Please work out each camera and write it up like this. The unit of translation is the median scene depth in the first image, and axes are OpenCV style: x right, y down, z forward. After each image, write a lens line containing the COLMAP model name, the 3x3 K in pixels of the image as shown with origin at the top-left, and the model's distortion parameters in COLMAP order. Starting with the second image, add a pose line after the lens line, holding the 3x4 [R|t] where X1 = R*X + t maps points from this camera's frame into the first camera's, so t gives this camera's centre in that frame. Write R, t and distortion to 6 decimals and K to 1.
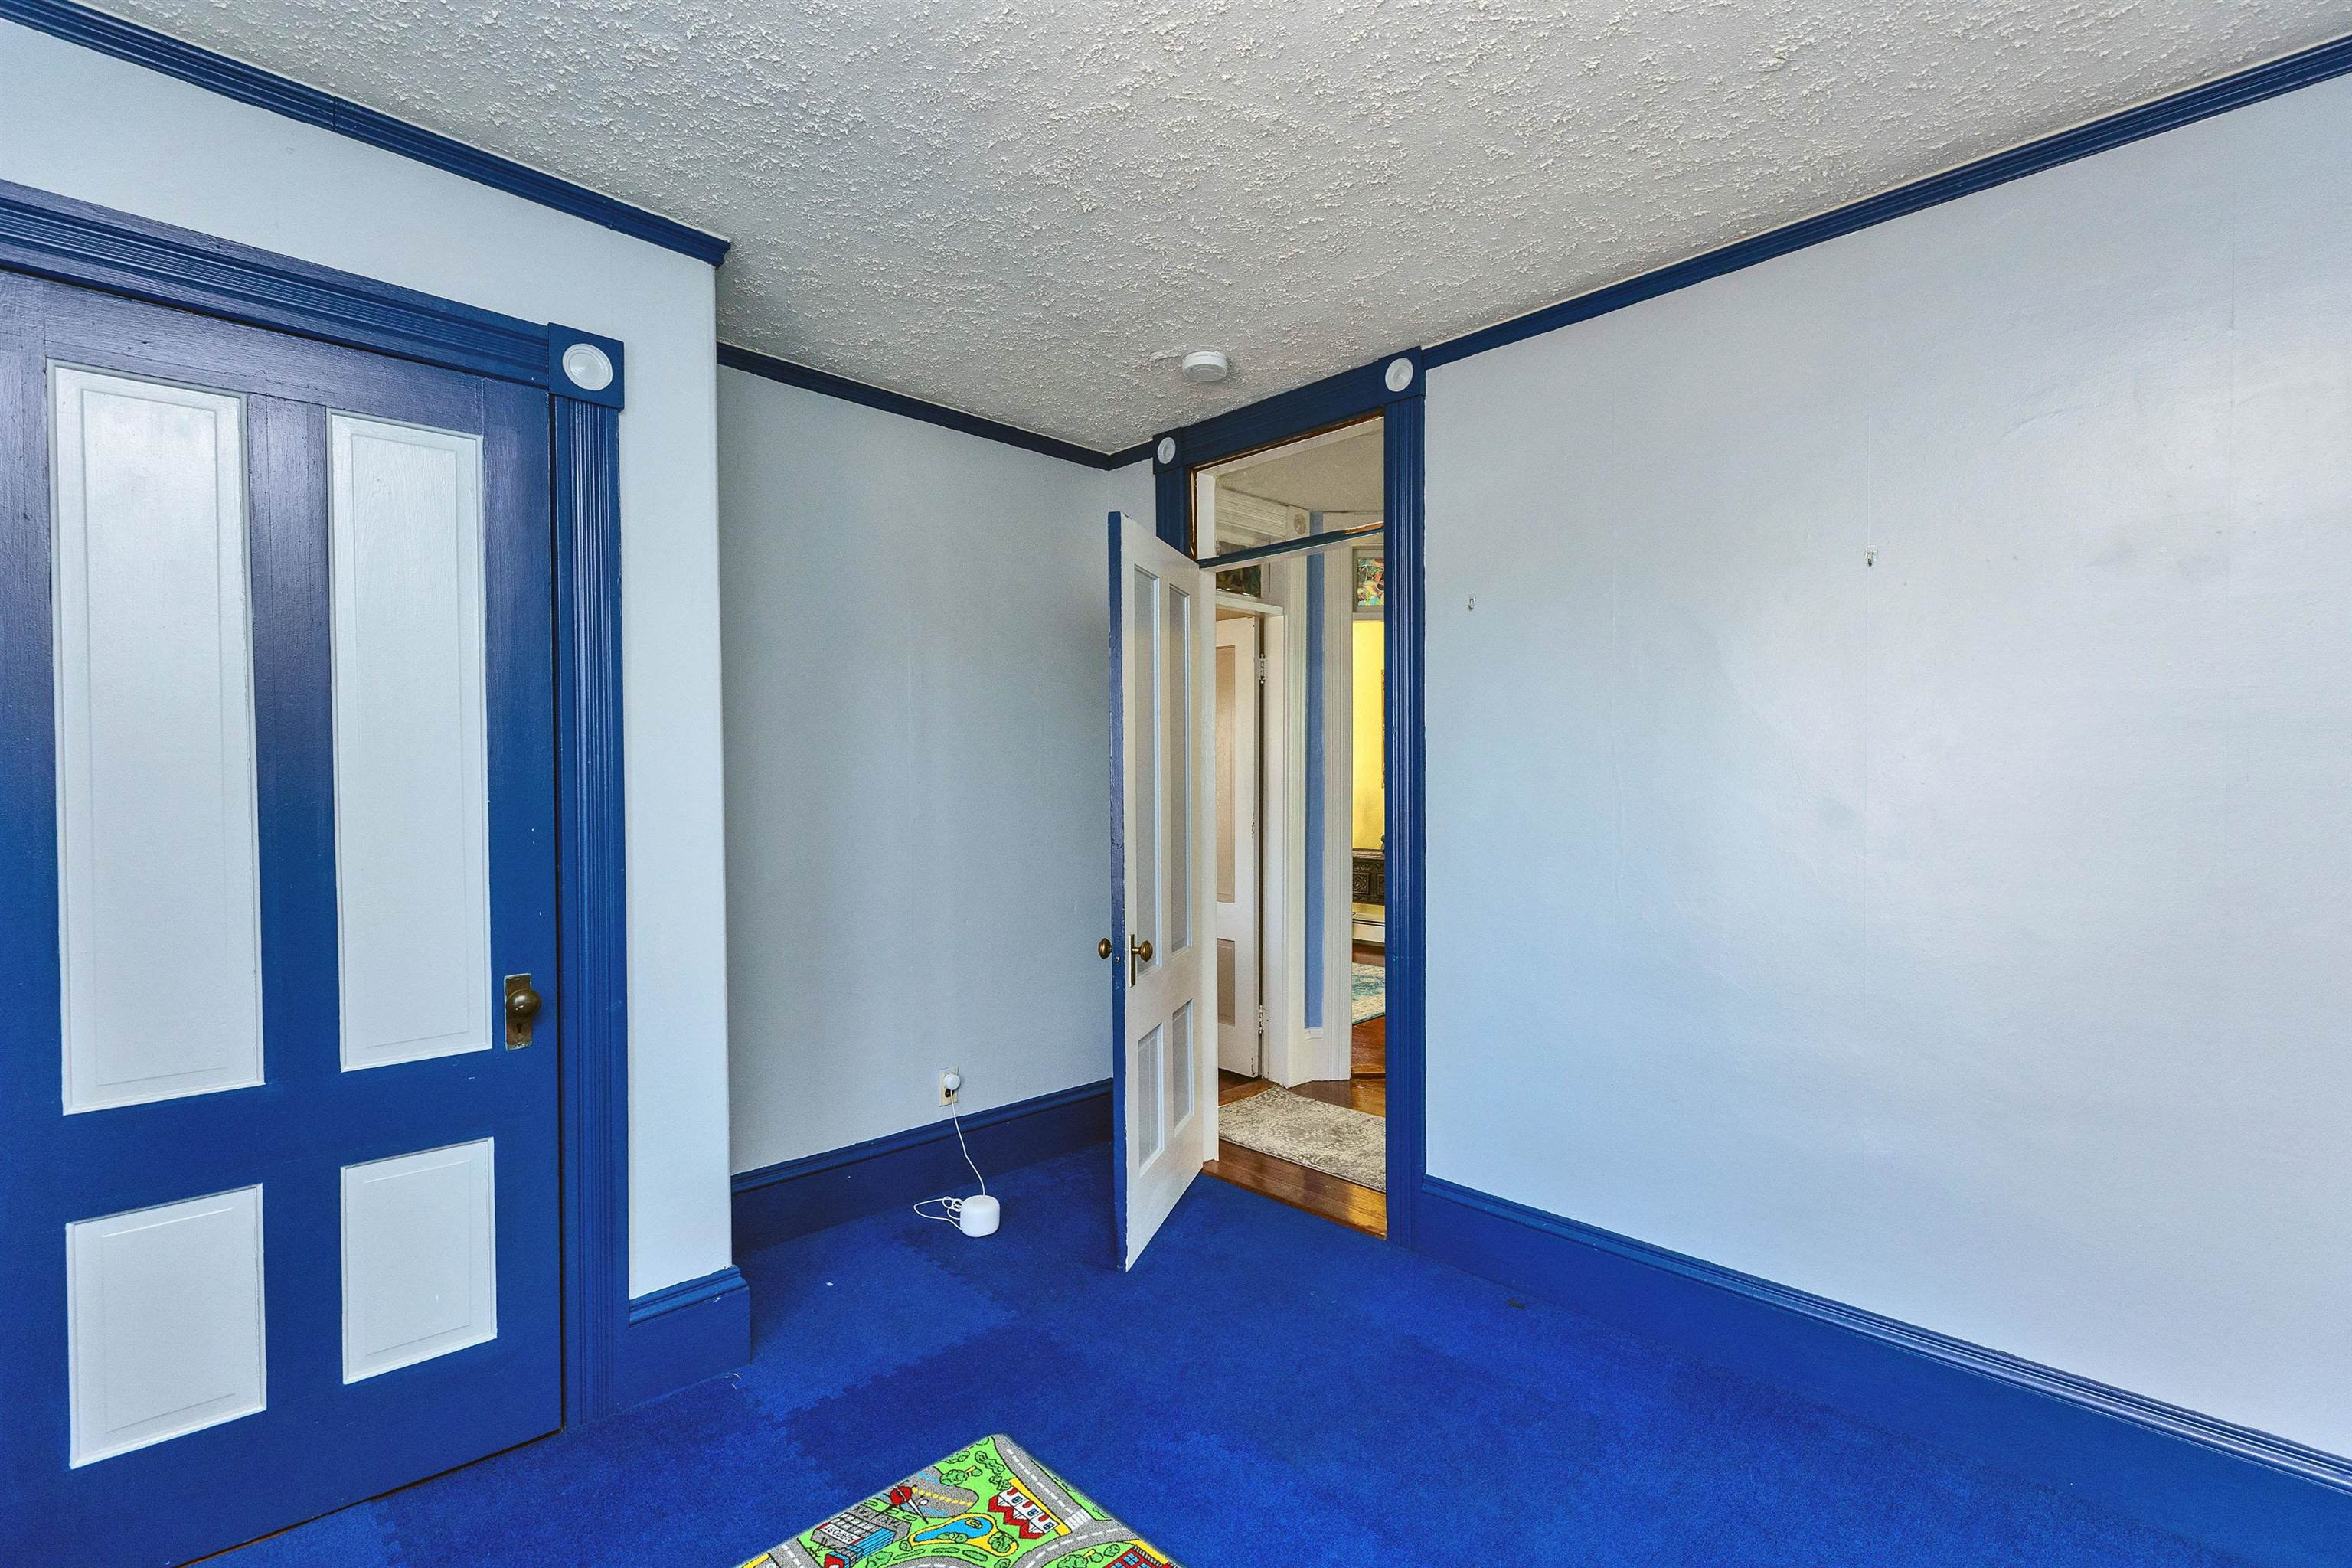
lens RADIAL K [[1052.7, 0, 1171.4], [0, 1052.7, 781.5], [0, 0, 1]] dist [0.001686, 0.000337]
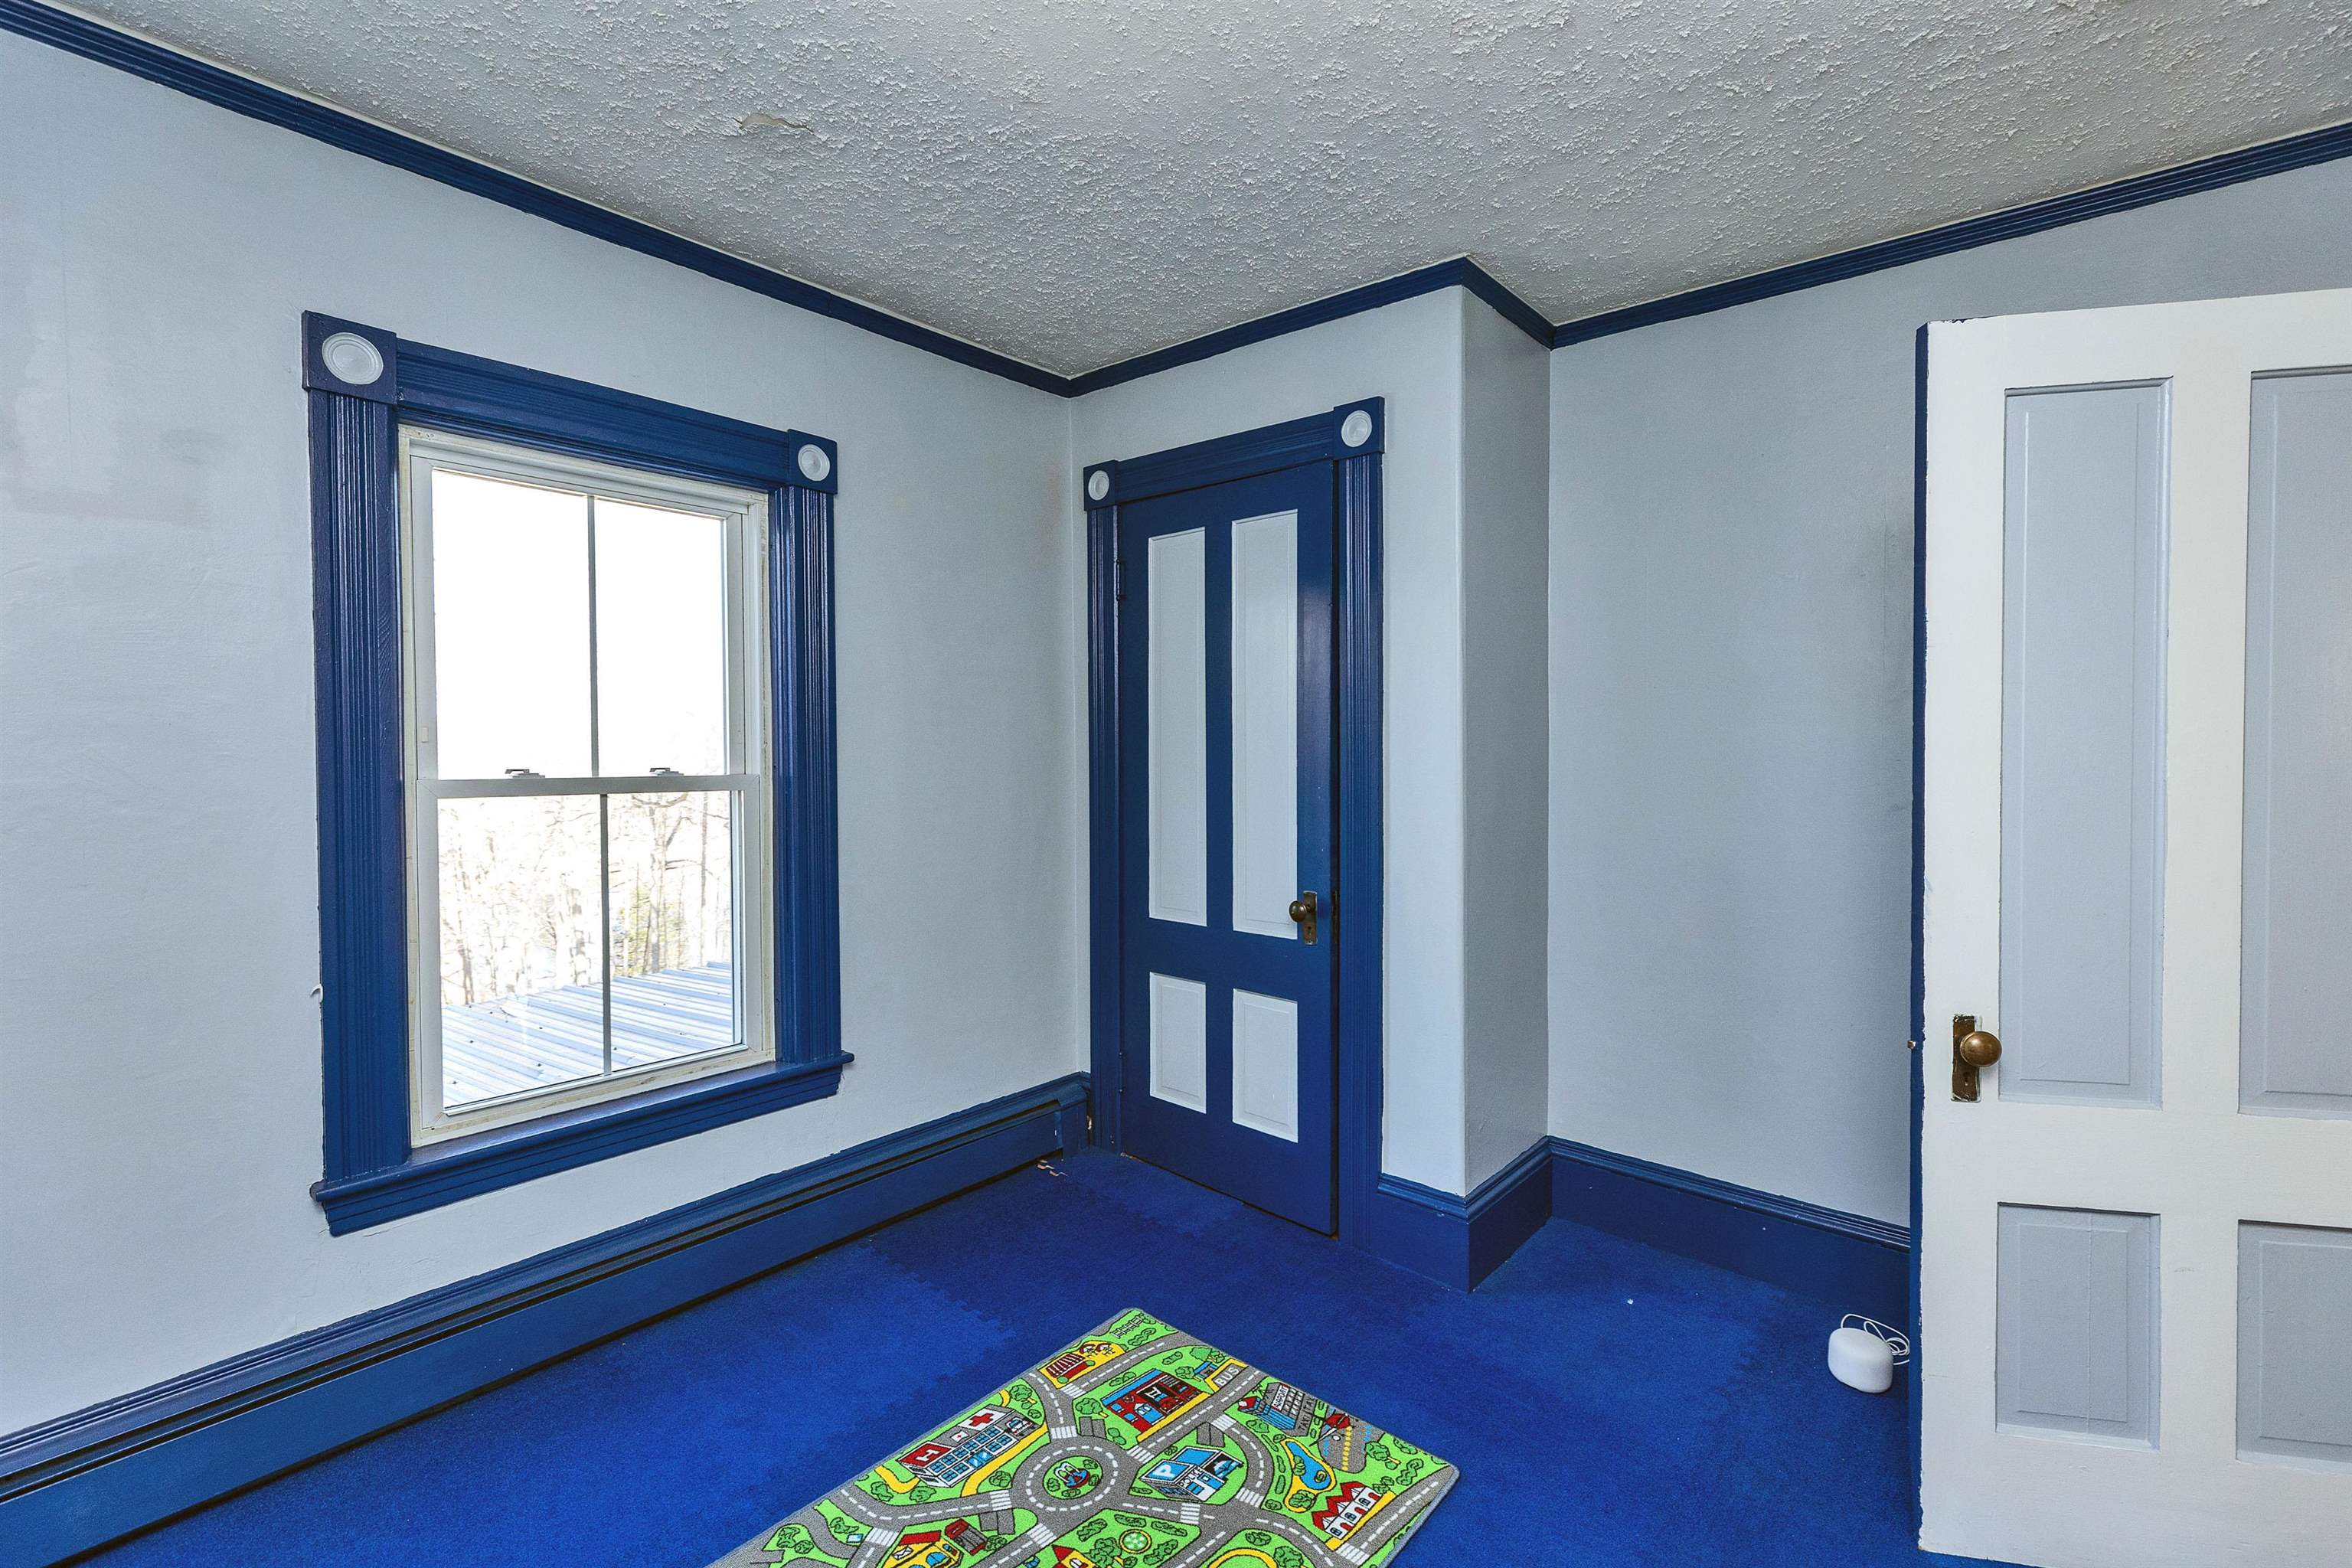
lens RADIAL K [[1052.7, 0, 1174.1], [0, 1052.7, 771.4], [0, 0, 1]] dist [0.001686, 0.000337]
pose [[0.077789, 0.019601, -0.996777, 0.762747], [-0.010694, 0.999766, 0.018825, 0.001911], [0.996912, 0.009196, 0.077981, 0.729177]]
